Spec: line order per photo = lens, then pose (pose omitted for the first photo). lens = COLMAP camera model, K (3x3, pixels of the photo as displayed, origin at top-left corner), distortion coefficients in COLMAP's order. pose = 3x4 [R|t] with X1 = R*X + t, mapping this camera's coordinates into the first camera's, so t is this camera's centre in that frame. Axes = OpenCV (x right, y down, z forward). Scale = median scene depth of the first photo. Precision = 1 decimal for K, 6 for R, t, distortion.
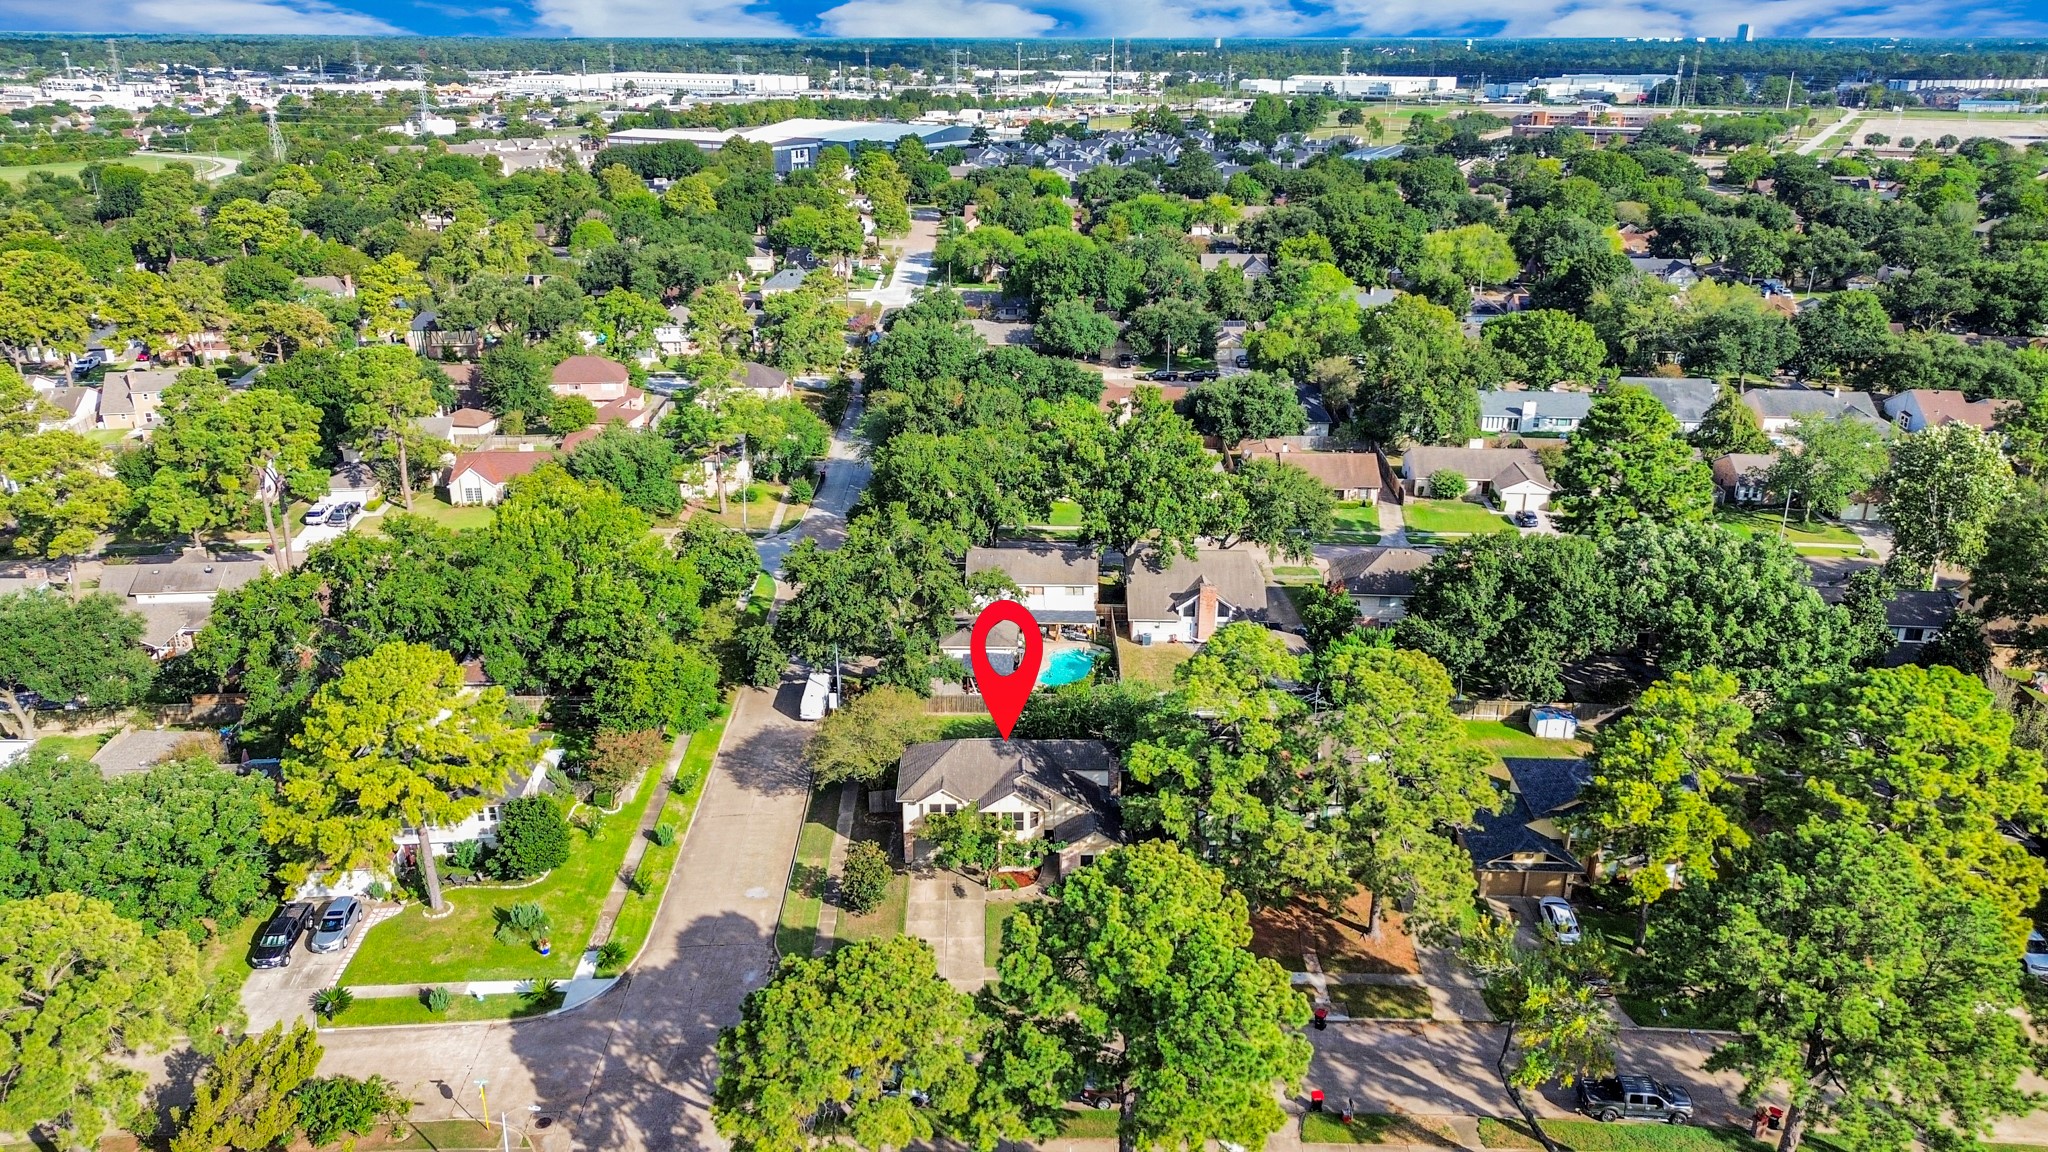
lens RADIAL K [[1454.2, 0, 1033.6], [0, 1454.2, 581.2], [0, 0, 1]] dist [0.067640, -0.063075]
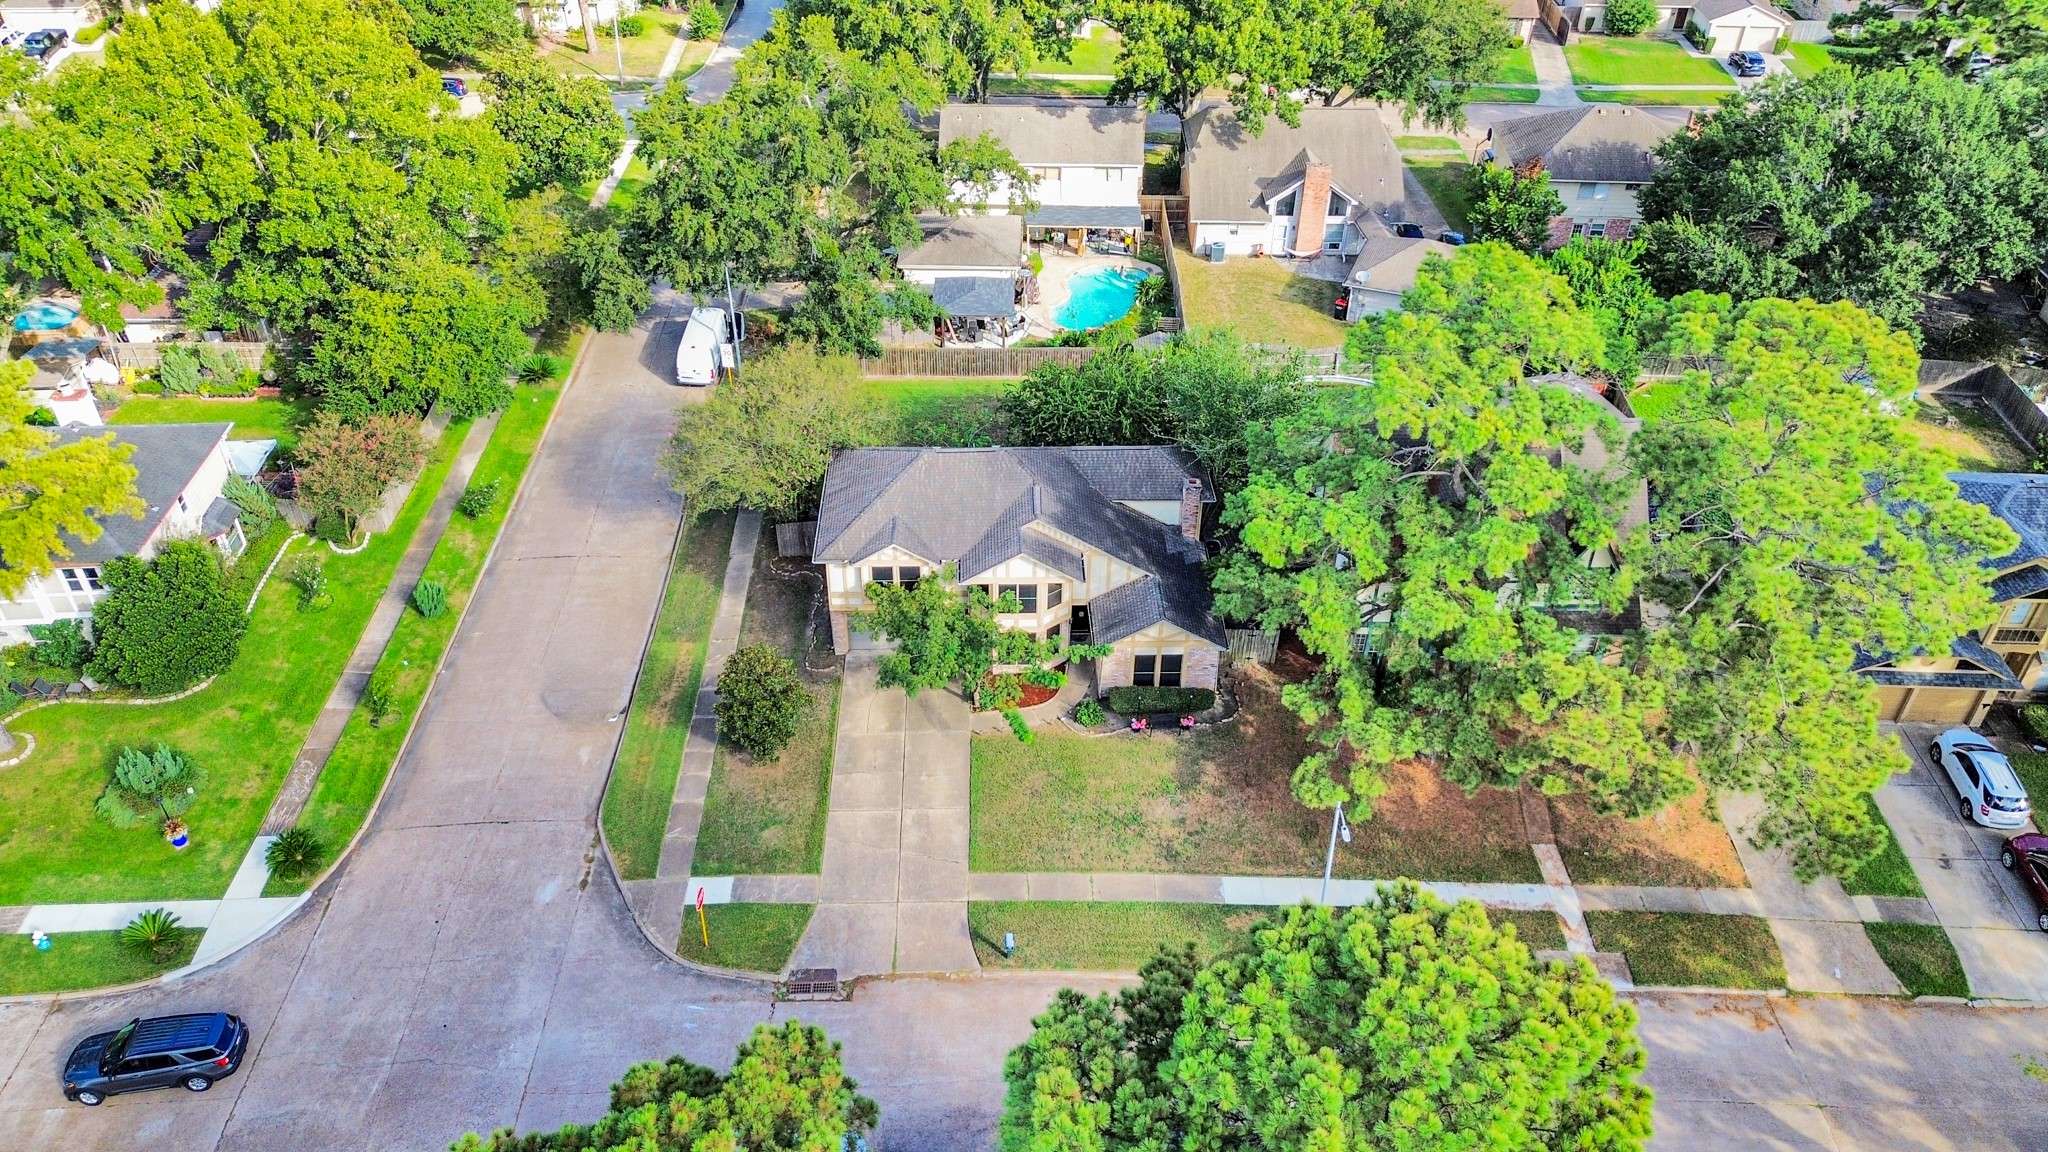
lens RADIAL K [[1474.5, 0, 1030.0], [0, 1474.5, 580.2], [0, 0, 1]] dist [0.068750, -0.079369]
pose [[0.999991, 0.002769, 0.003348, -0.009410], [-0.003578, 0.961968, 0.273138, 0.000627], [-0.002464, -0.273148, 0.961969, 0.367187]]
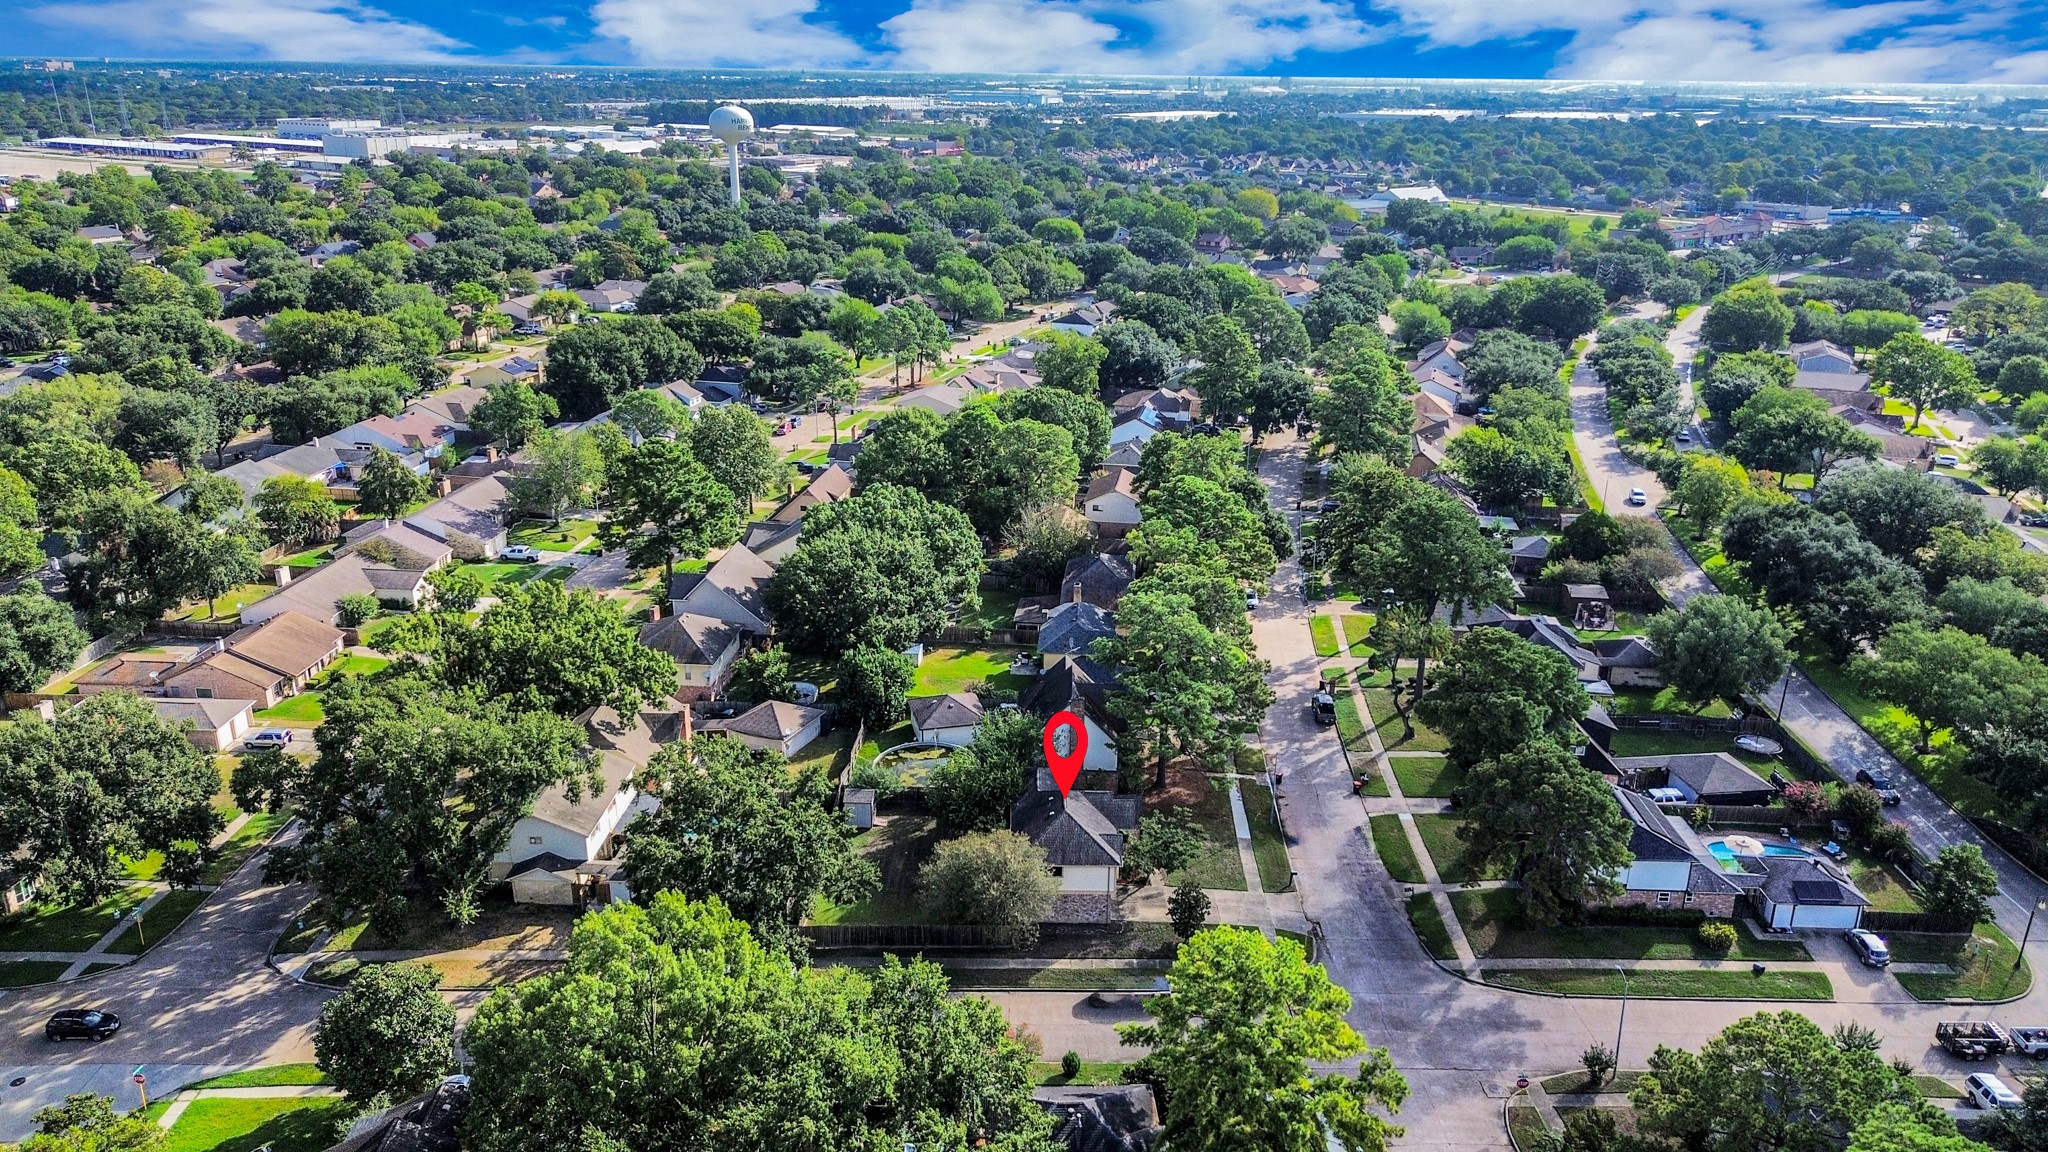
lens RADIAL K [[1454.2, 0, 1033.6], [0, 1454.2, 581.2], [0, 0, 1]] dist [0.067640, -0.063075]
pose [[0.021971, -0.338164, 0.940831, -0.885675], [0.340604, 0.887293, 0.310967, -0.341655], [-0.939950, 0.313618, 0.134675, 0.695957]]
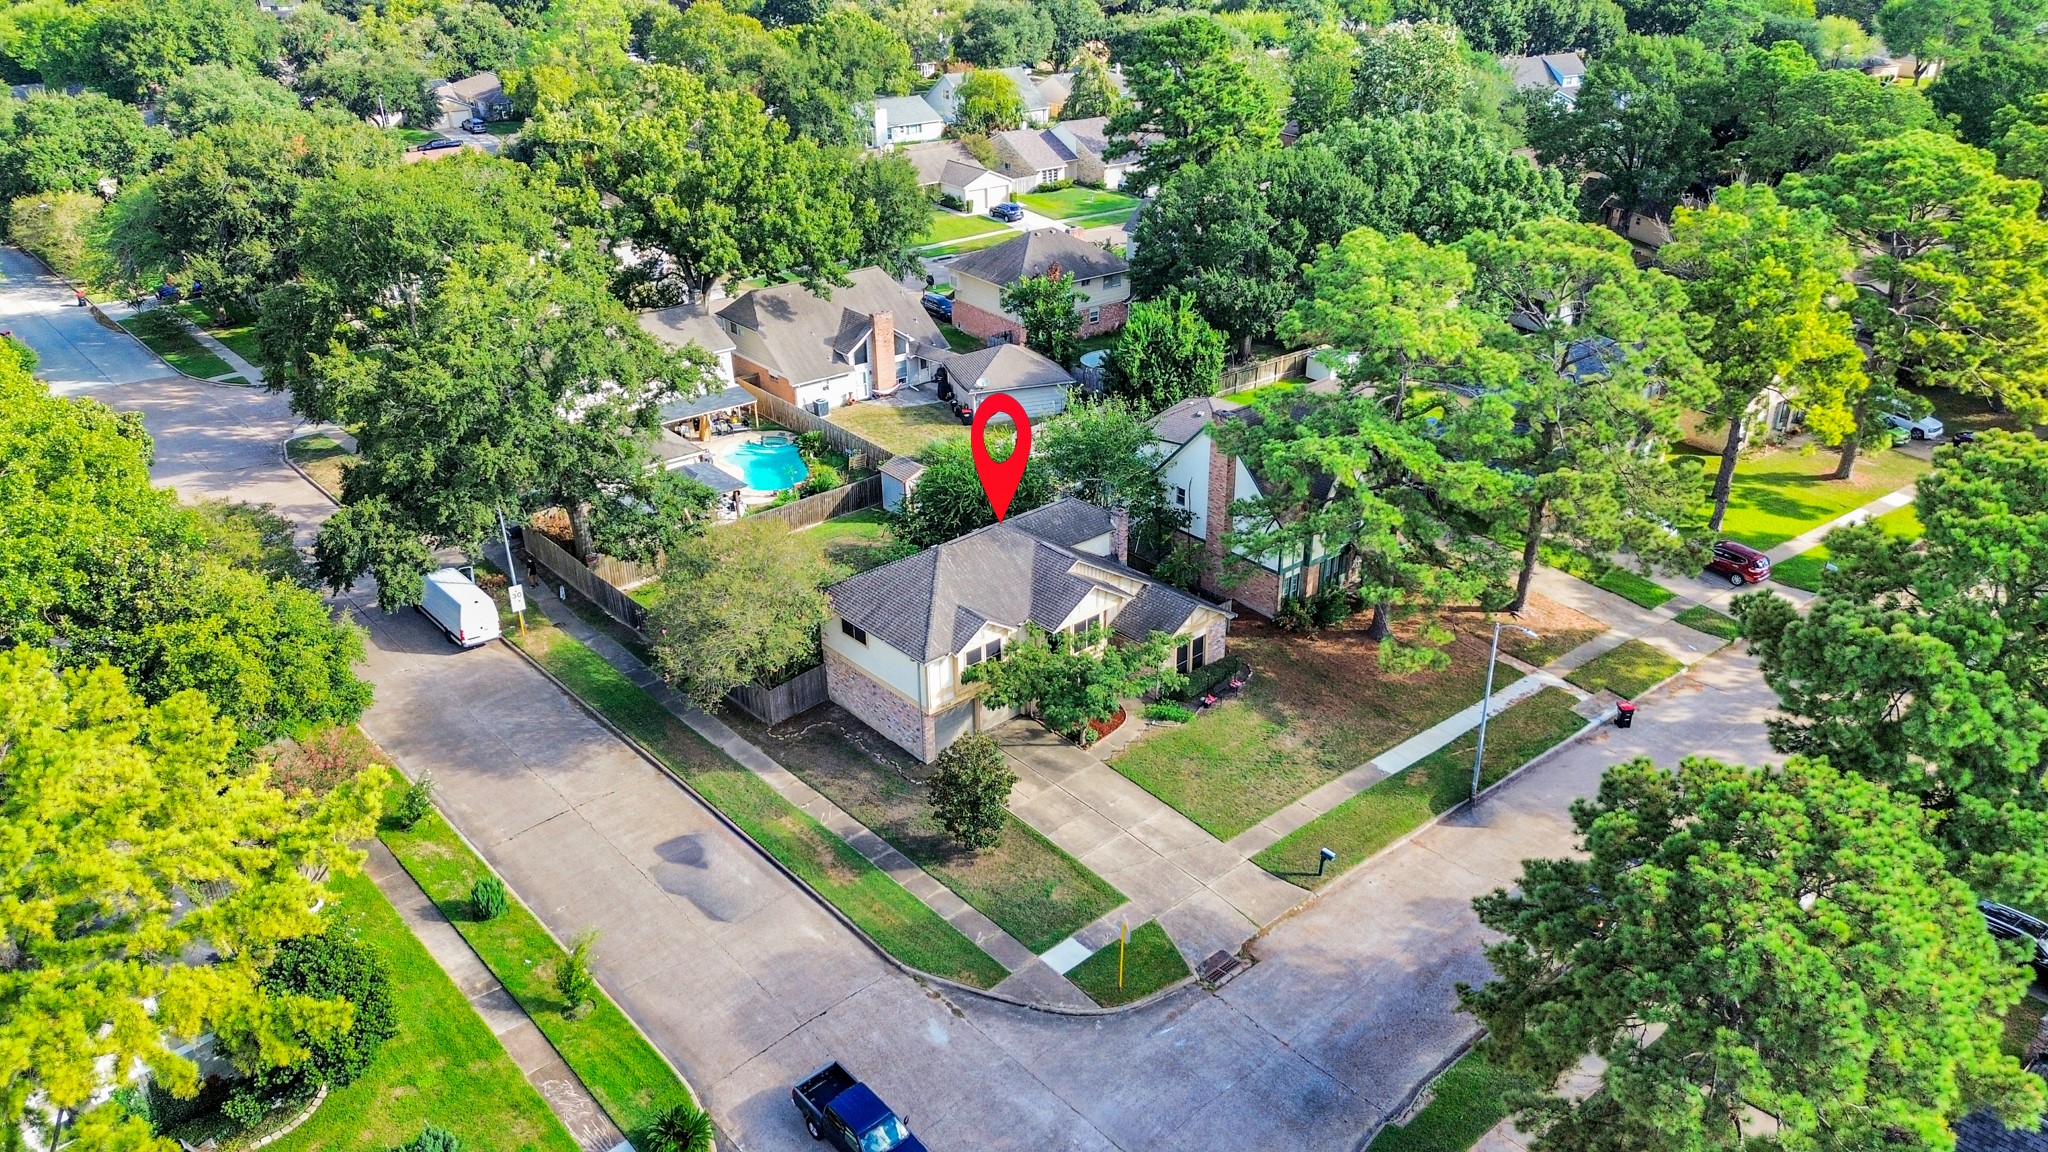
lens RADIAL K [[1454.2, 0, 1033.6], [0, 1454.2, 581.2], [0, 0, 1]] dist [0.067640, -0.063075]
pose [[0.763909, -0.300452, 0.571114, -0.316512], [0.239436, 0.953795, 0.181509, 0.018844], [-0.599260, -0.001911, 0.800552, 0.417164]]
